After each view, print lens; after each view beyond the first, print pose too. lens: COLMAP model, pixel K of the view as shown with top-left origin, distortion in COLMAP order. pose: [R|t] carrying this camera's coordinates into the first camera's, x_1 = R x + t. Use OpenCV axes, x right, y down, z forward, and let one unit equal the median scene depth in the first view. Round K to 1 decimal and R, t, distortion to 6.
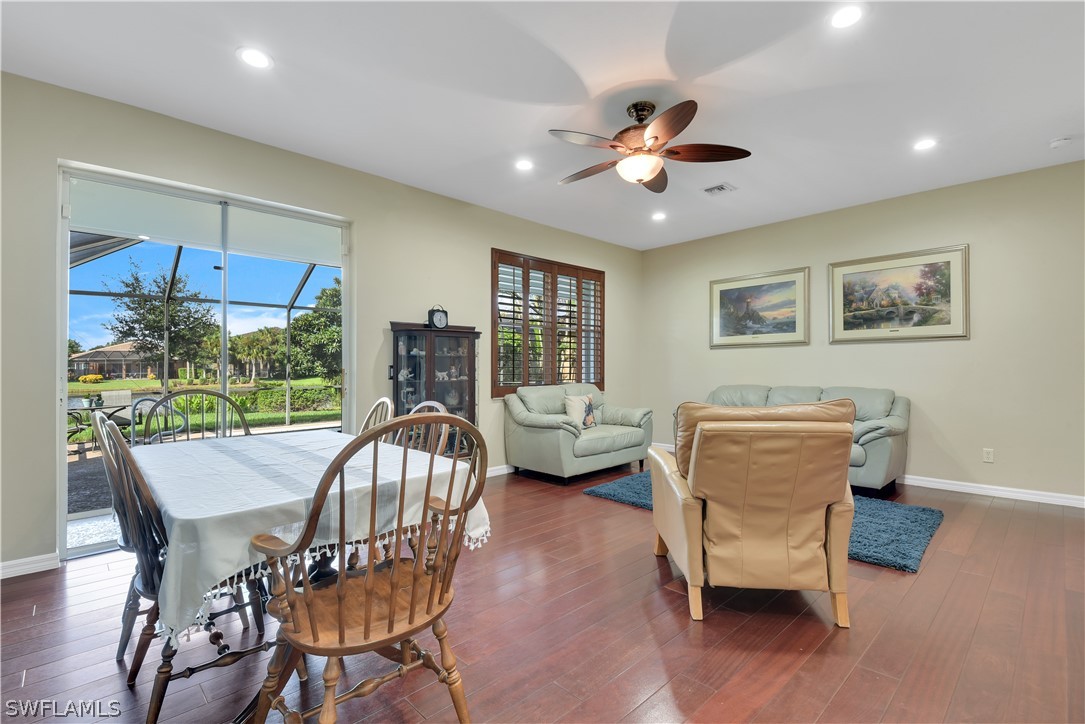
lens RADIAL K [[489.2, 0, 518.5], [0, 489.2, 363.1], [0, 0, 1]] dist [0.010453, -0.014316]
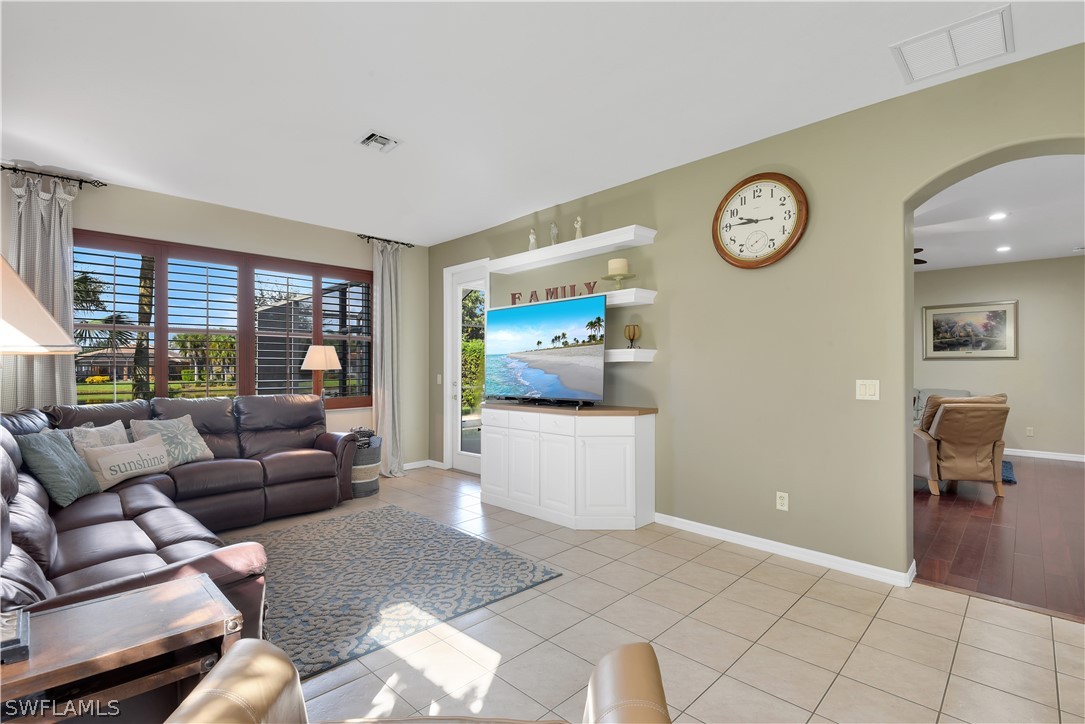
lens RADIAL K [[489.2, 0, 549.2], [0, 489.2, 366.8], [0, 0, 1]] dist [0.010453, -0.014316]
pose [[0.997926, 0.004497, 0.064217, -0.660878], [-0.004655, 0.999986, 0.002313, -0.018446], [-0.064206, -0.002607, 0.997933, -0.463762]]
